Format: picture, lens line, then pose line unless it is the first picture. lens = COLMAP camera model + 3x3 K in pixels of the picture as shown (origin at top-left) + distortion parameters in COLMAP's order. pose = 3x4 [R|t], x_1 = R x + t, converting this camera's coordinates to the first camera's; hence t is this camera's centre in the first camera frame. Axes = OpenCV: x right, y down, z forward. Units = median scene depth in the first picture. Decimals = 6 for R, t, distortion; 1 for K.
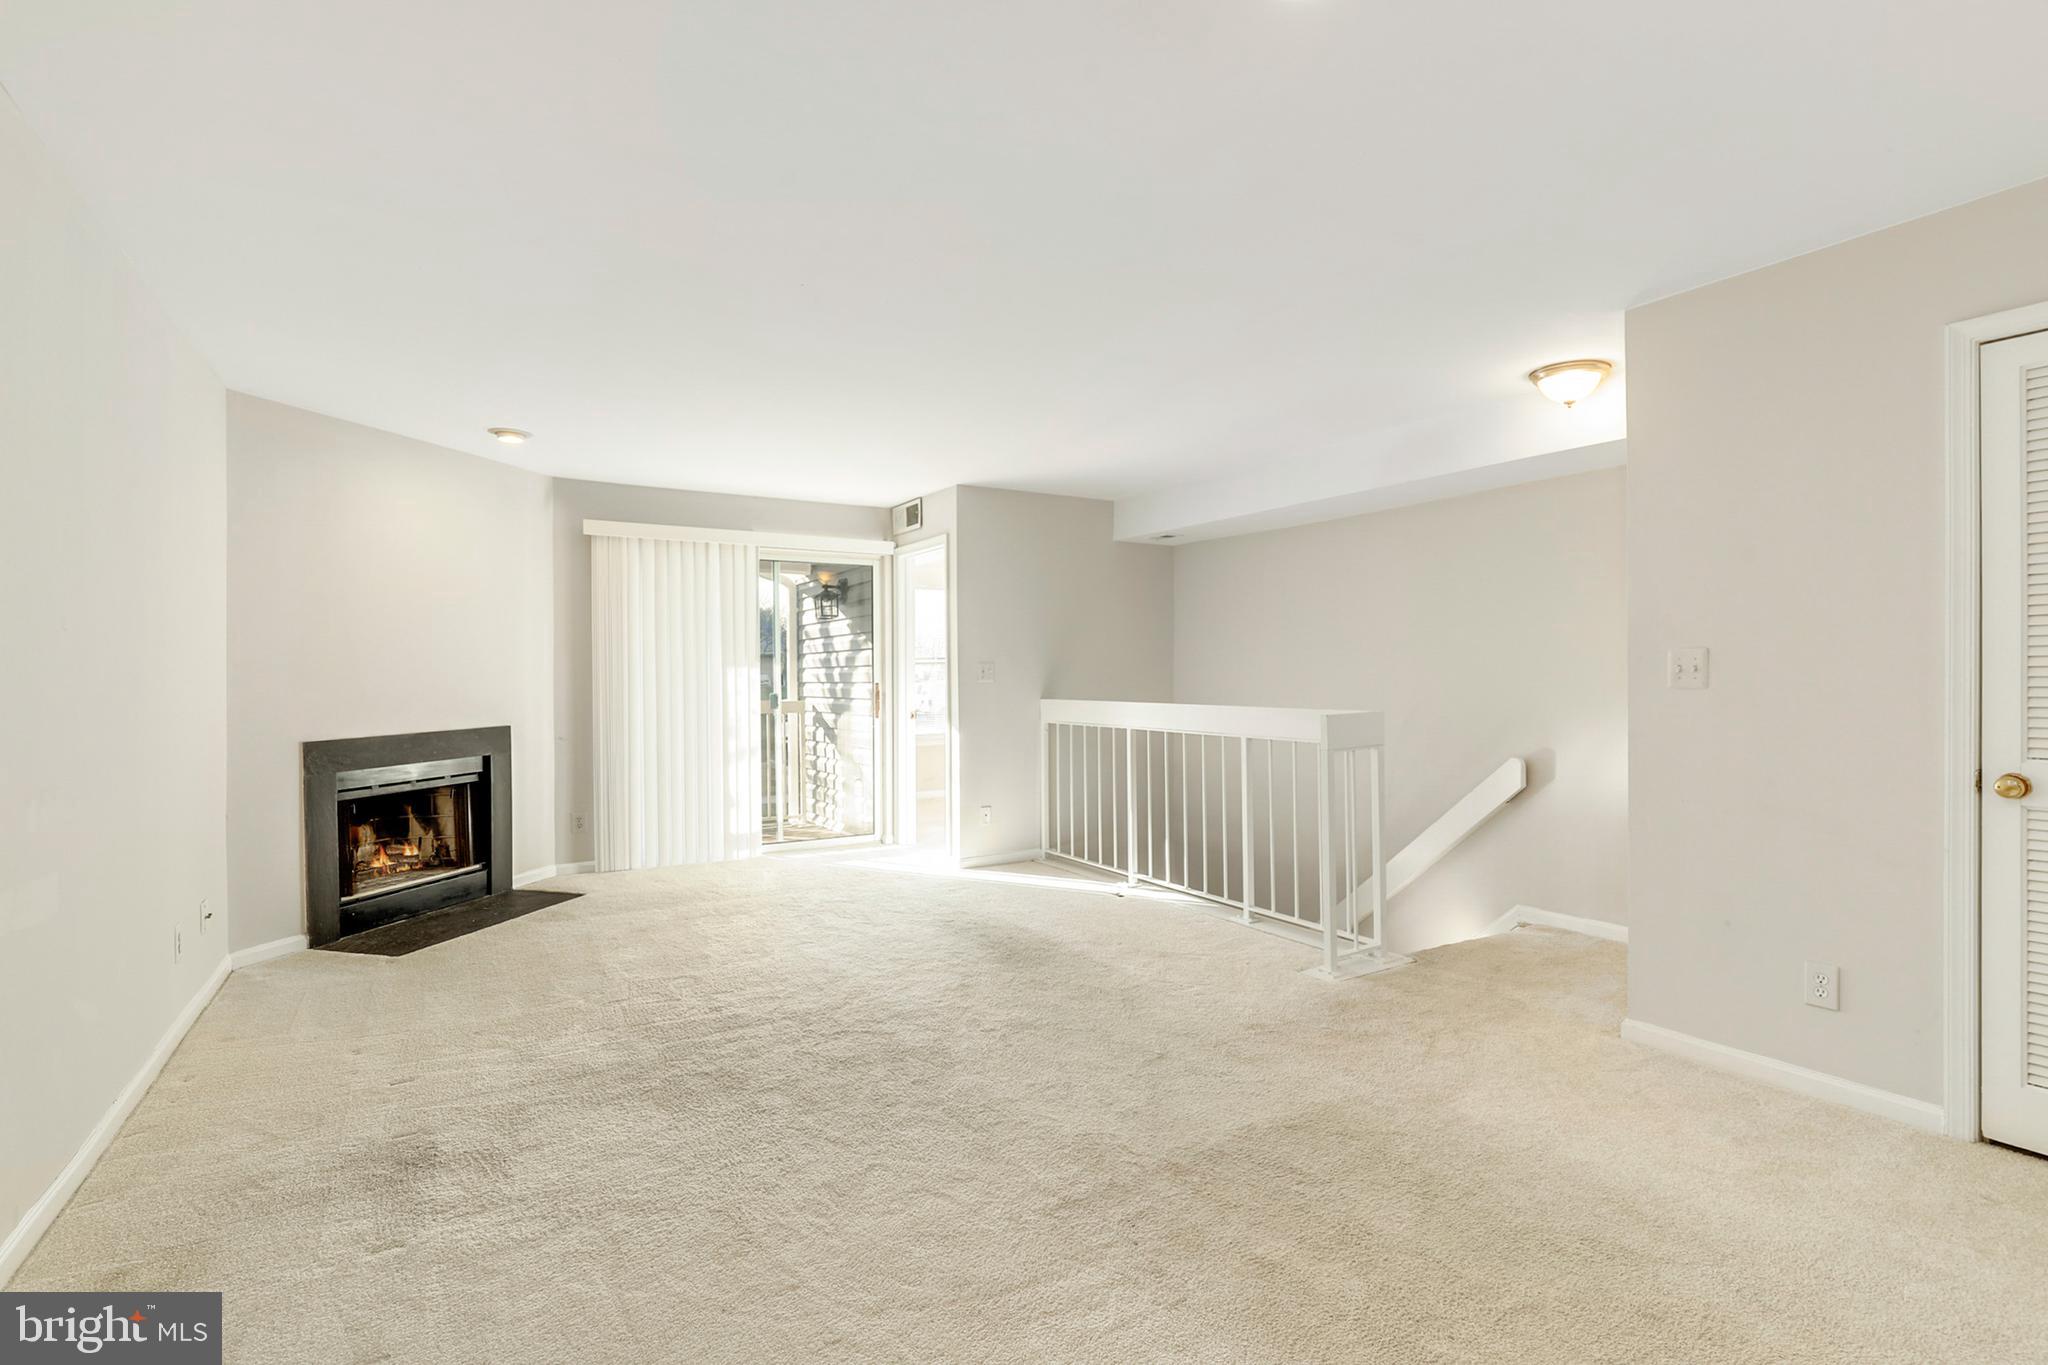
lens RADIAL K [[984.4, 0, 1029.5], [0, 984.4, 689.4], [0, 0, 1]] dist [-0.011692, 0.000617]
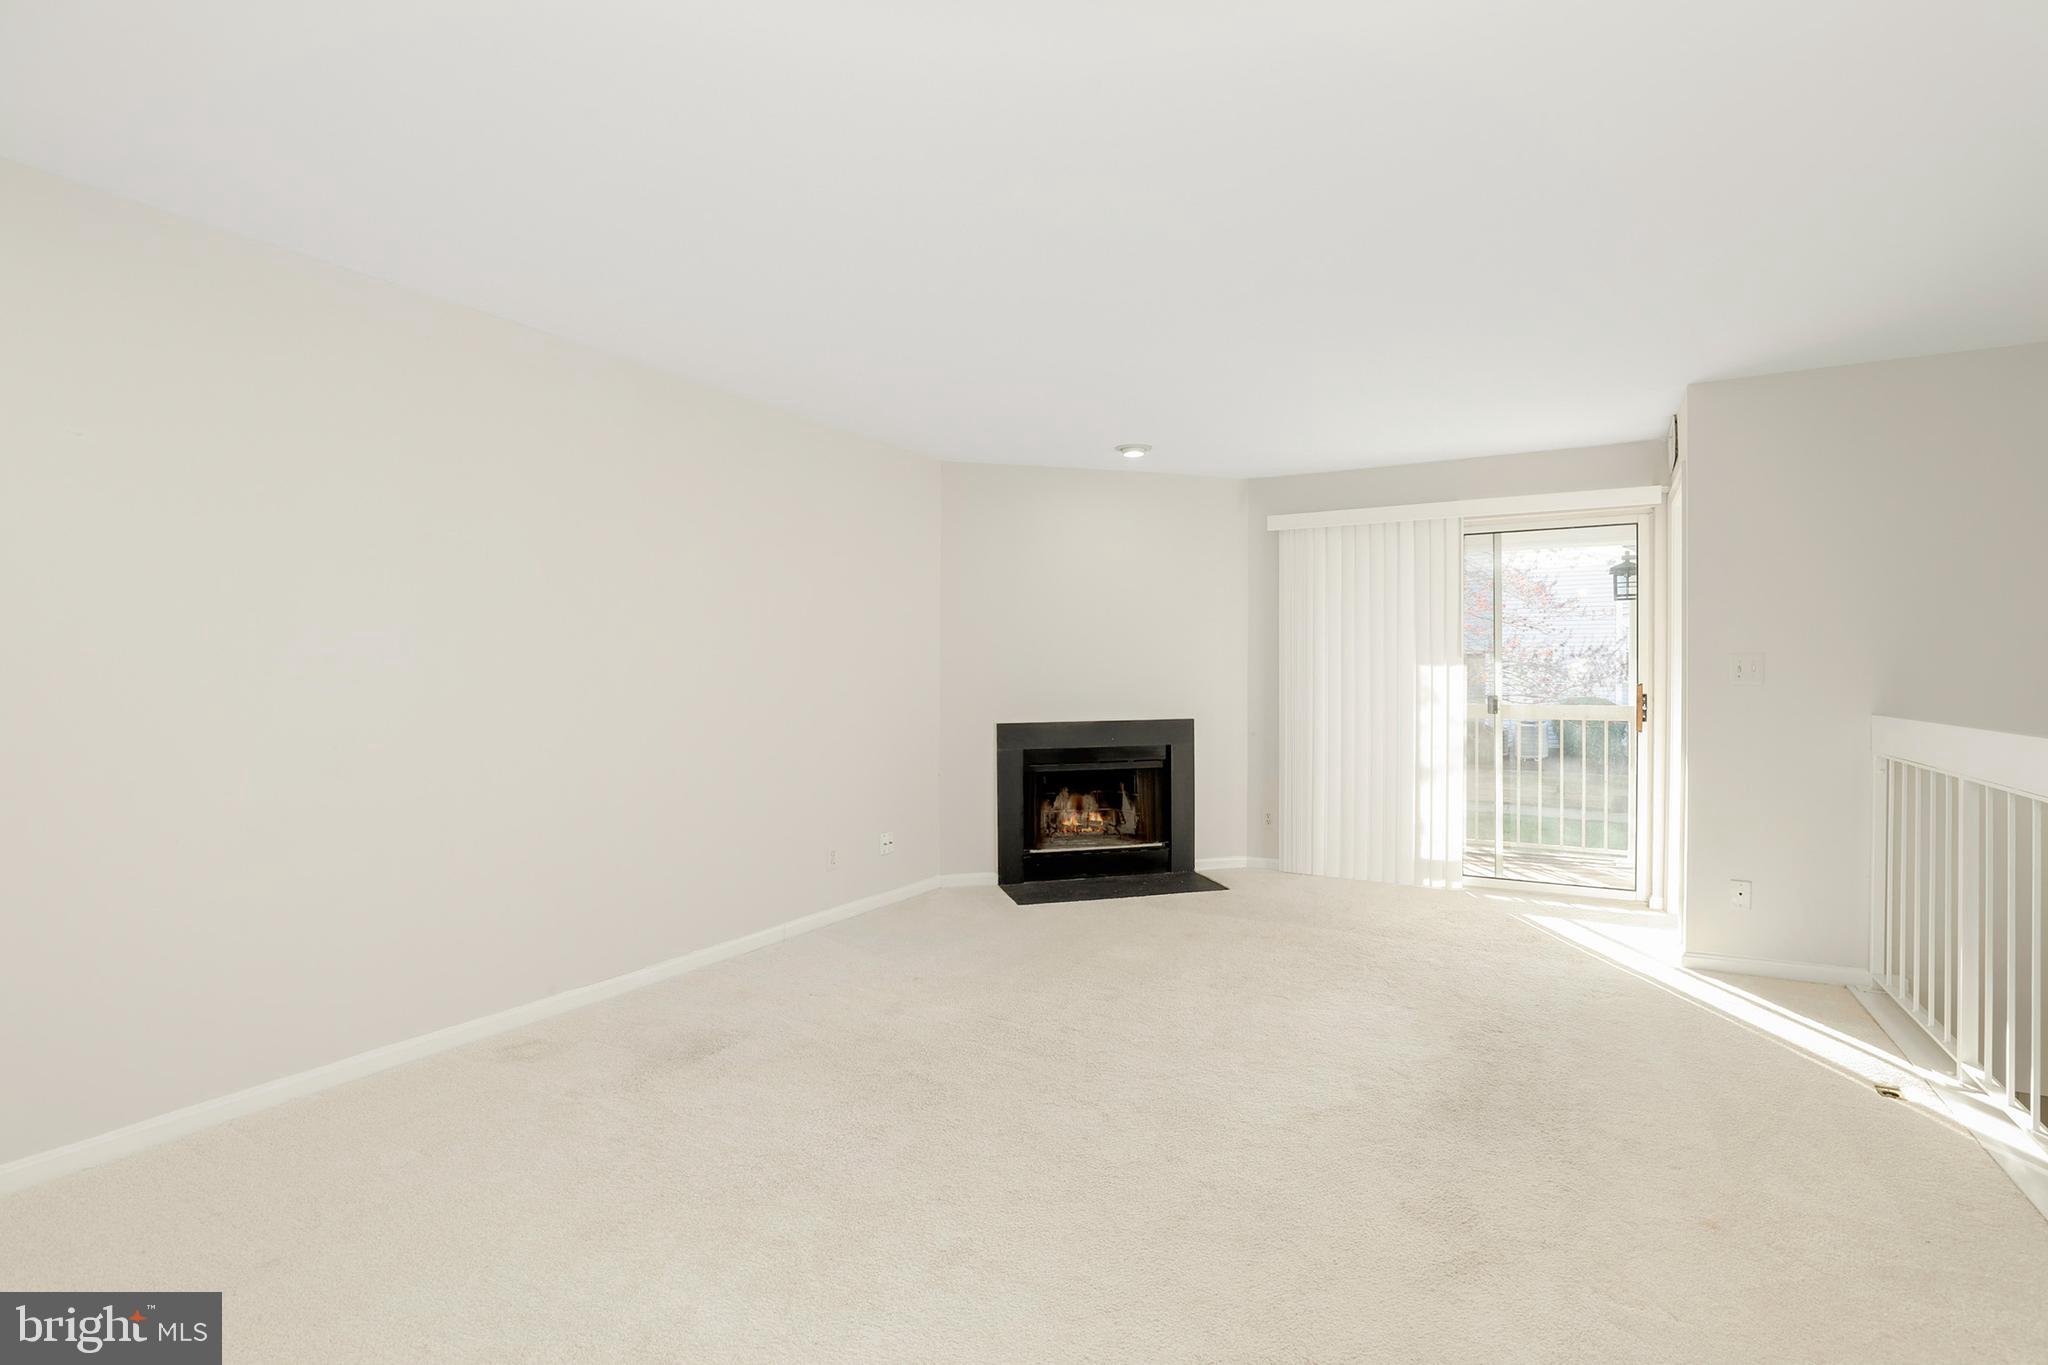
lens RADIAL K [[949.0, 0, 1029.4], [0, 949.0, 689.3], [0, 0, 1]] dist [-0.028534, -0.000386]
pose [[0.482502, 0.019224, -0.875684, 0.290345], [-0.014659, 0.999796, 0.013872, -0.006925], [0.875772, 0.006143, 0.482685, 0.345681]]
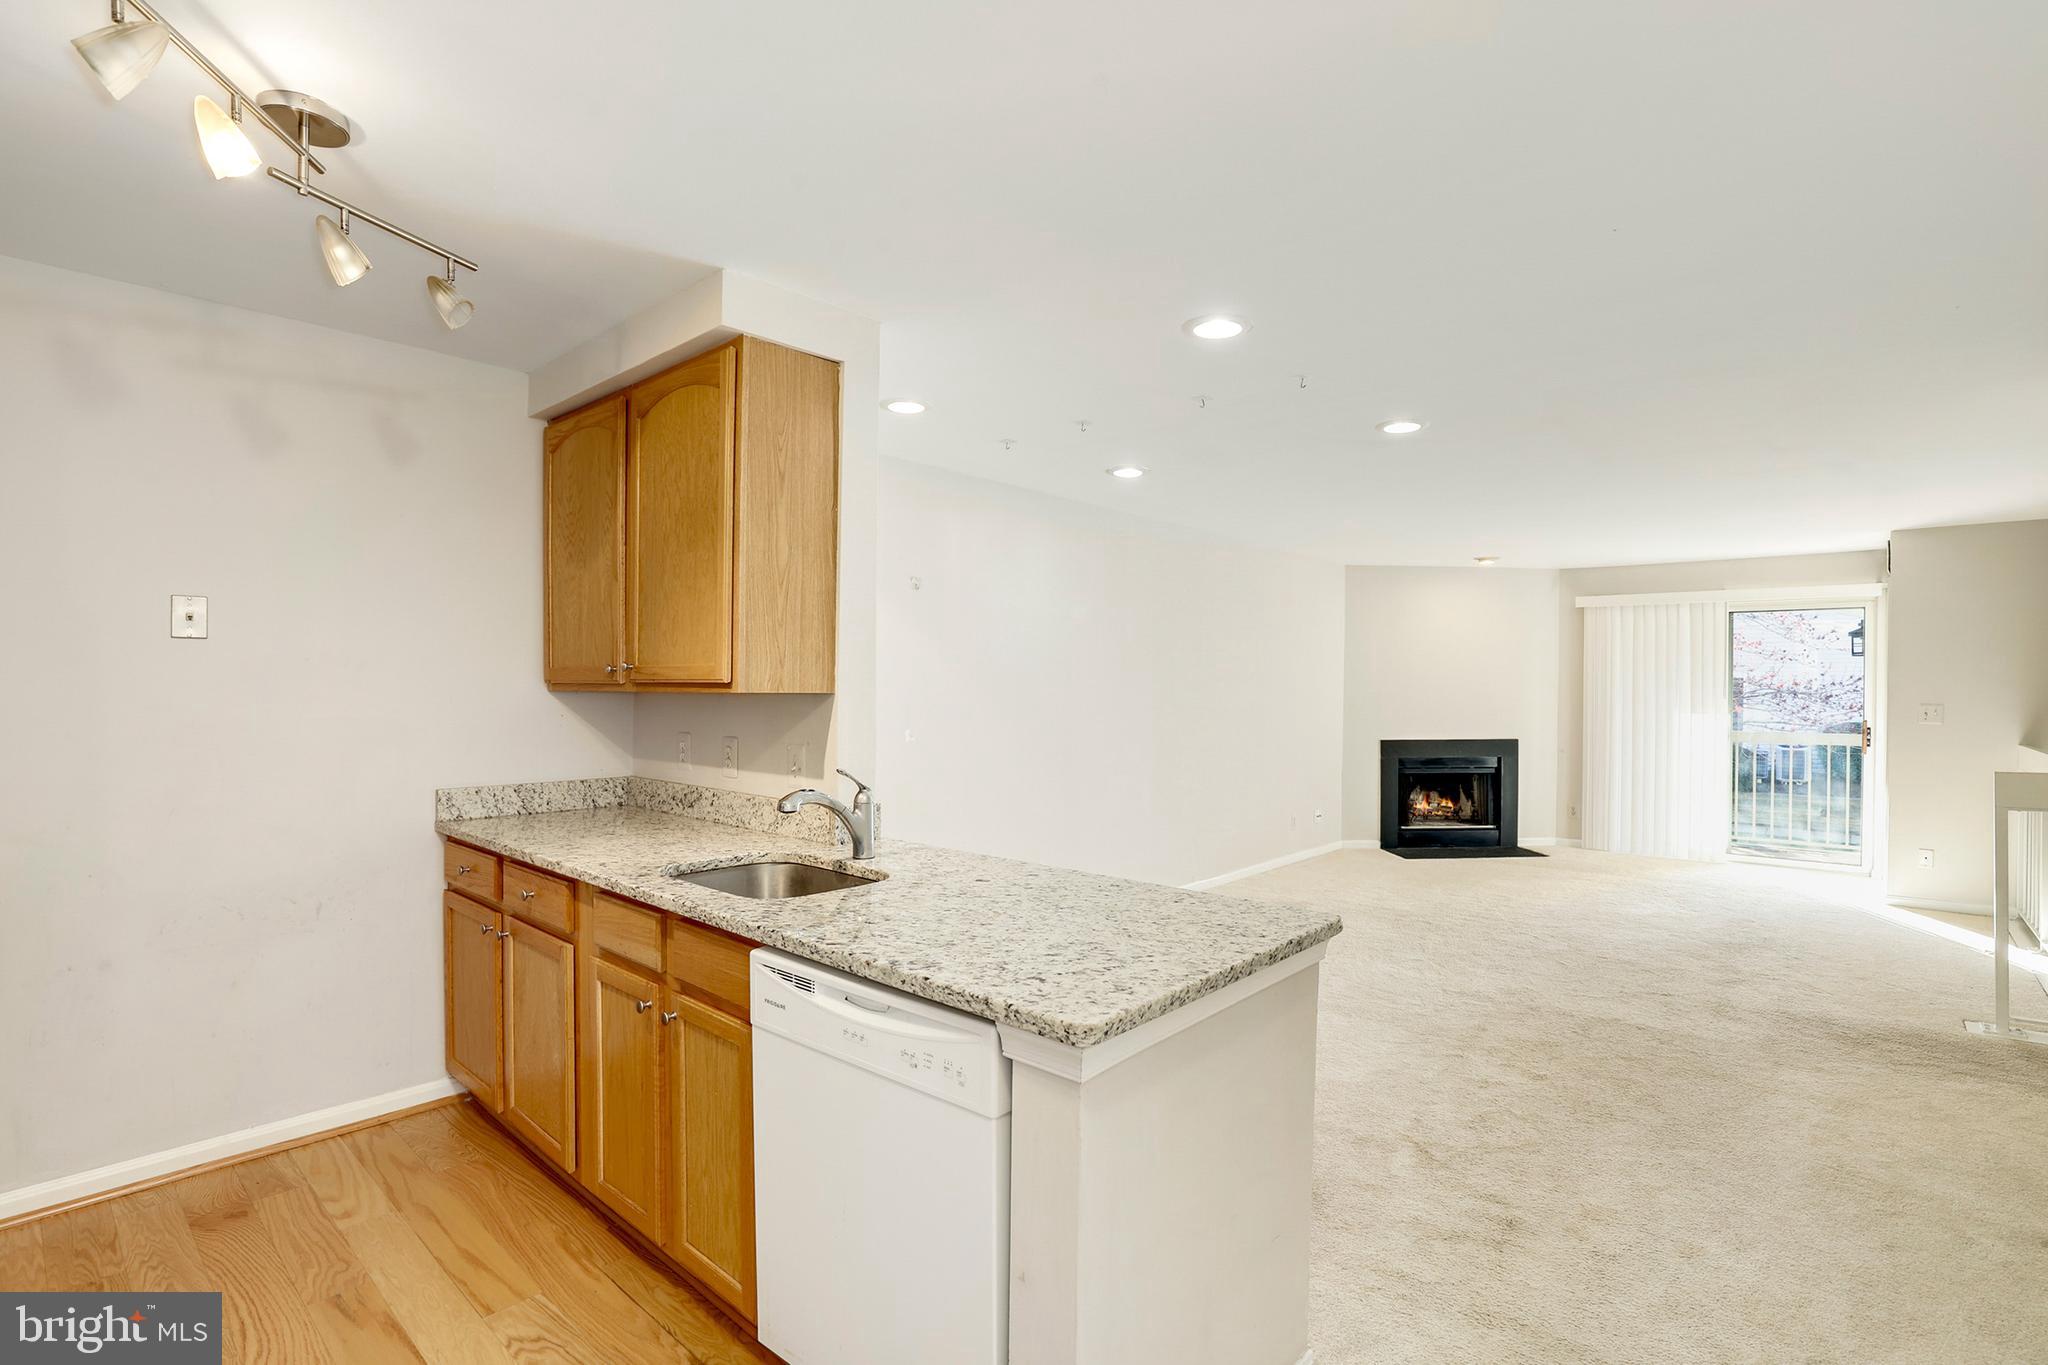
lens RADIAL K [[949.0, 0, 1029.4], [0, 949.0, 689.3], [0, 0, 1]] dist [-0.028534, -0.000386]
pose [[0.297600, 0.011695, -0.954619, 0.645573], [-0.023032, 0.999722, 0.005067, -0.030463], [0.954413, 0.020478, 0.297787, -0.164572]]
